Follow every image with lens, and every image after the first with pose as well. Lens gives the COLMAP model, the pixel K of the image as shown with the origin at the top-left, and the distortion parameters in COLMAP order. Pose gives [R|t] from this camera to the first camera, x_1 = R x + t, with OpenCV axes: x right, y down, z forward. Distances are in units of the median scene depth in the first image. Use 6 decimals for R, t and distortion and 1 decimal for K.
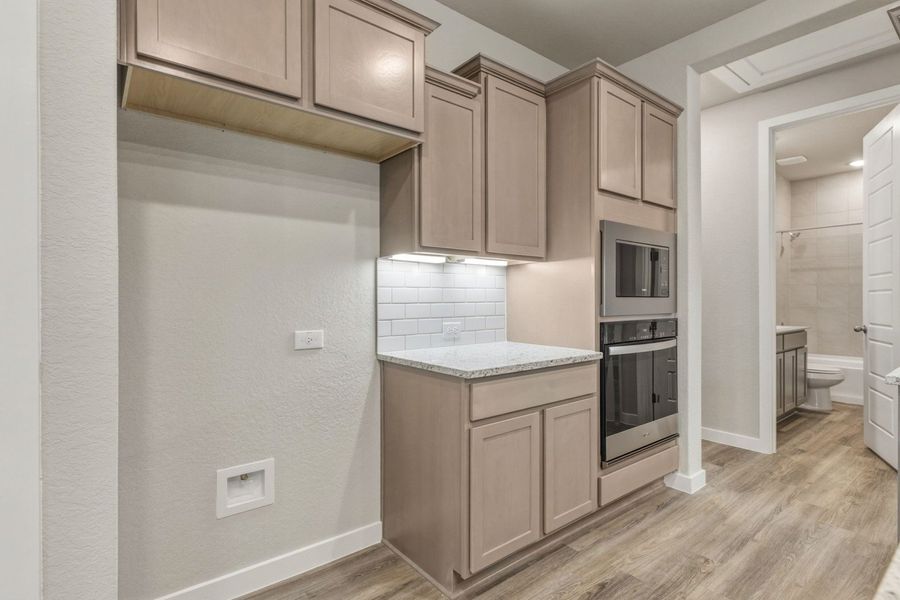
lens RADIAL K [[450.8, 0, 446.2], [0, 450.8, 295.9], [0, 0, 1]] dist [0.012390, -0.000114]
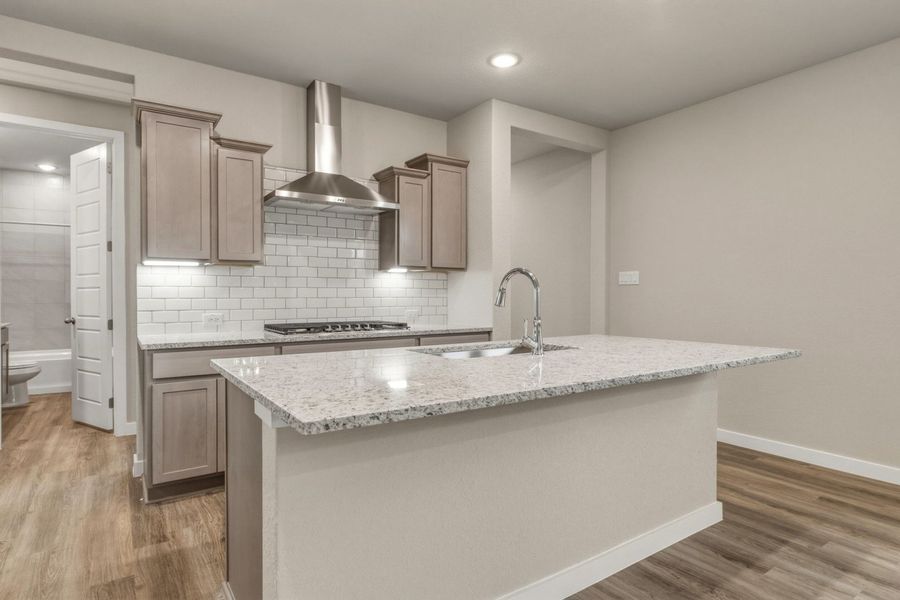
lens RADIAL K [[496.4, 0, 454.1], [0, 496.4, 296.6], [0, 0, 1]] dist [0.000118, 0.000210]
pose [[0.088002, -0.004869, 0.996108, -0.413690], [-0.003601, 0.999980, 0.005206, 0.001729], [-0.996114, -0.004045, 0.087983, -0.126464]]
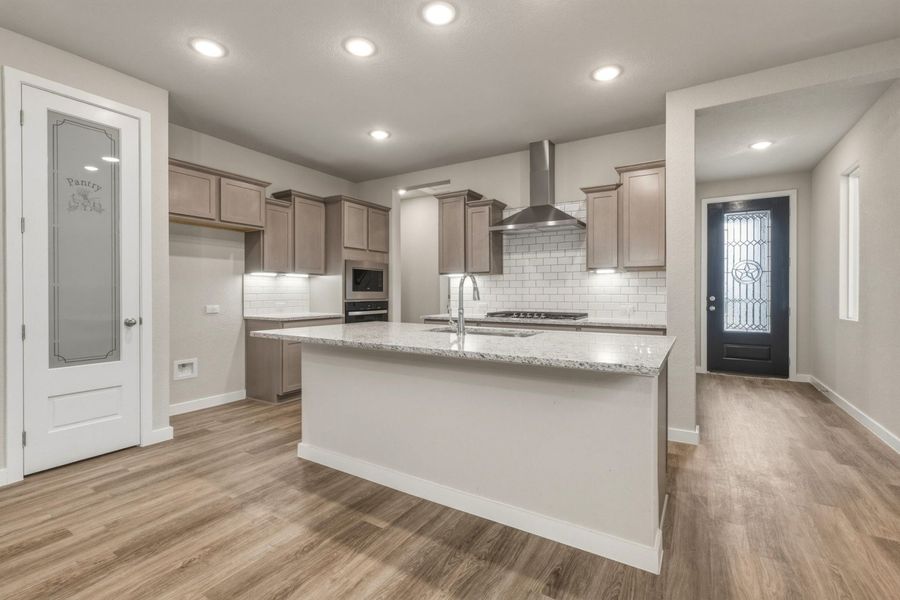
lens RADIAL K [[406.1, 0, 438.9], [0, 406.1, 294.1], [0, 0, 1]] dist [-0.000984, 0.002582]
pose [[0.948500, -0.000530, 0.316778, 0.120129], [-0.001549, 0.999979, 0.006311, 0.002438], [-0.316775, -0.006476, 0.948479, -1.137044]]
